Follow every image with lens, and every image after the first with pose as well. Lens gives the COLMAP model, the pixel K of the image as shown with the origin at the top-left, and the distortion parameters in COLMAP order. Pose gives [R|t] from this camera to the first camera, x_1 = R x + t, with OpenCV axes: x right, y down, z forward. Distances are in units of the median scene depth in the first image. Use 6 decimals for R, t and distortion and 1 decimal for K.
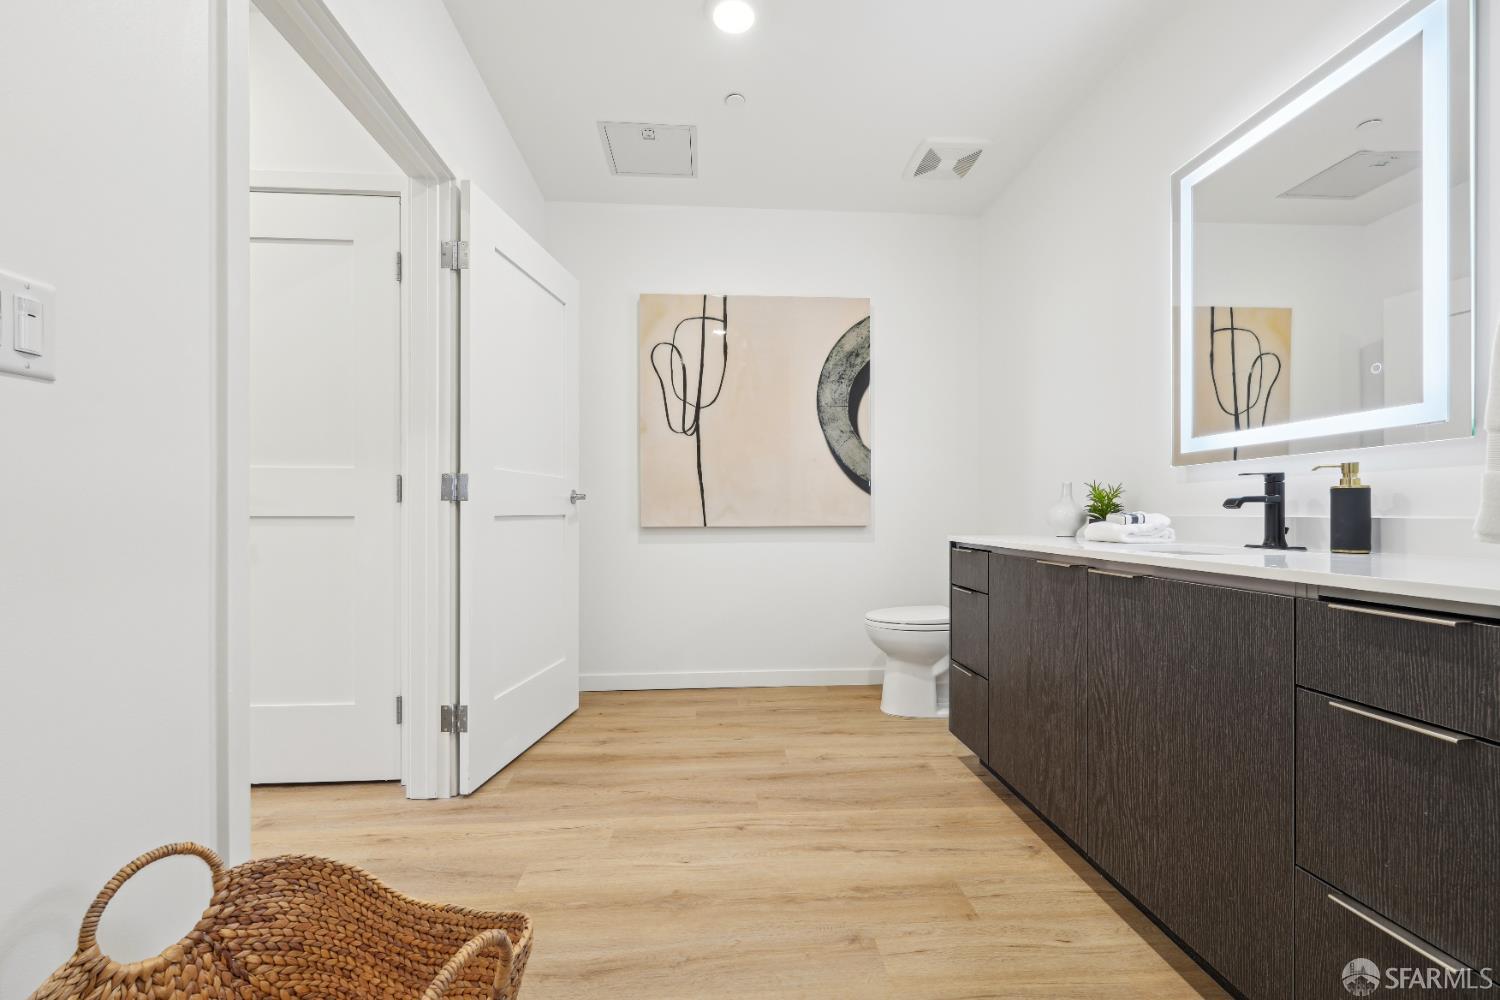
lens RADIAL K [[614.8, 0, 748.6], [0, 614.8, 508.7], [0, 0, 1]] dist [-0.010061, -0.000192]
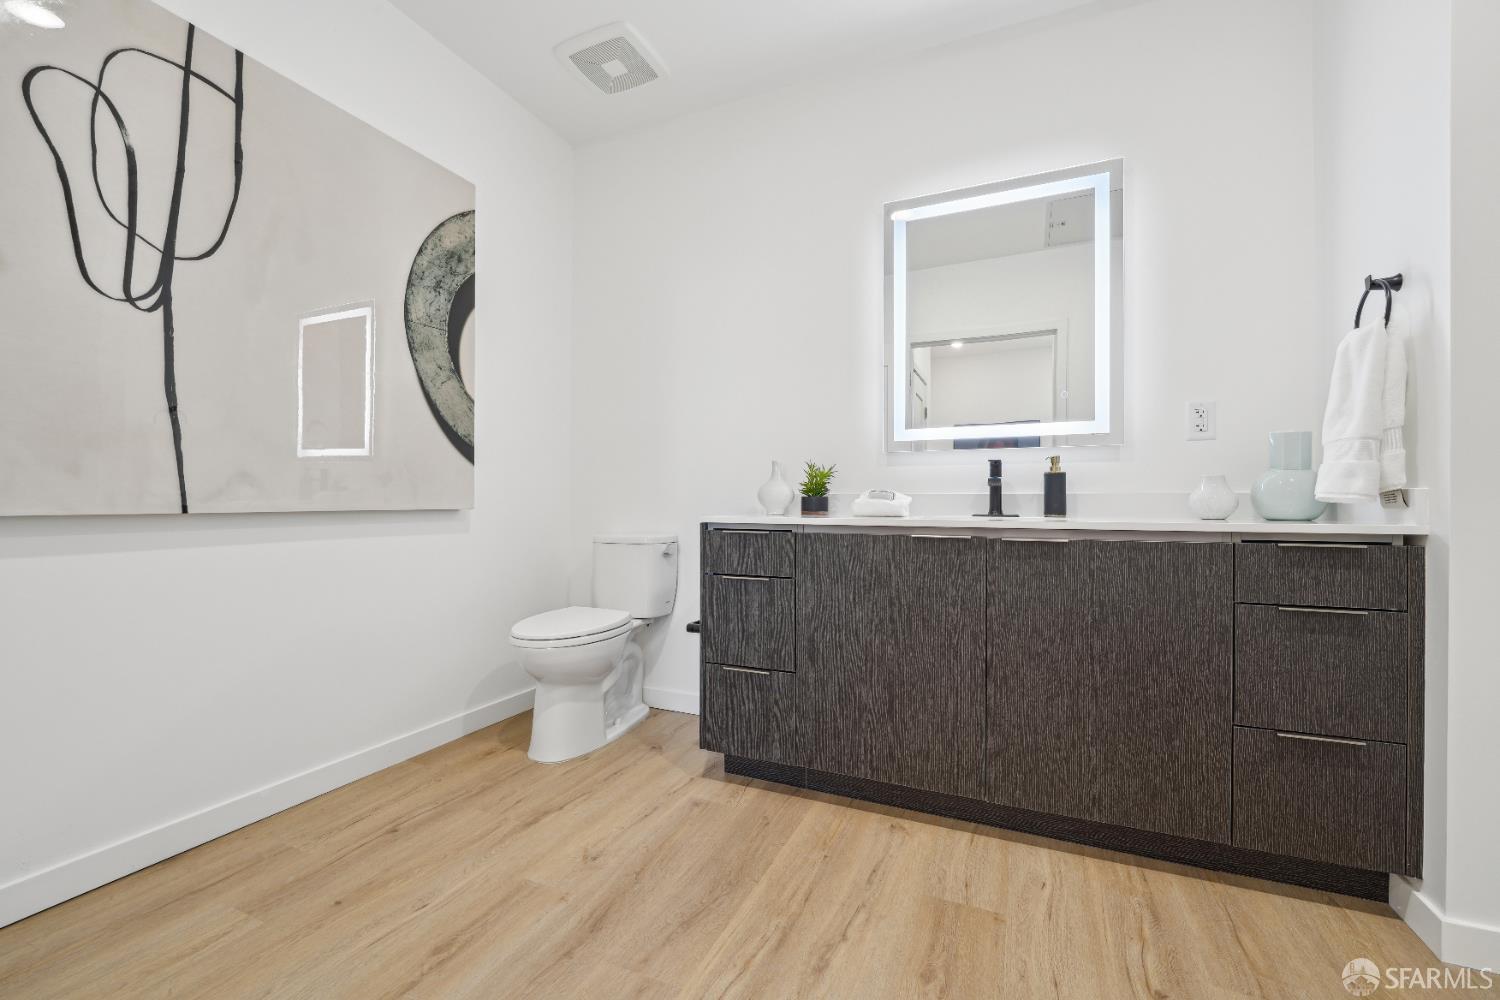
lens RADIAL K [[616.8, 0, 750.0], [0, 616.8, 500.0], [0, 0, 1]] dist [-0.013137, -0.000140]
pose [[0.466800, 0.004380, 0.884352, -0.282088], [-0.008106, 0.999967, -0.000674, 0.015883], [-0.884326, -0.006854, 0.466820, 0.401191]]
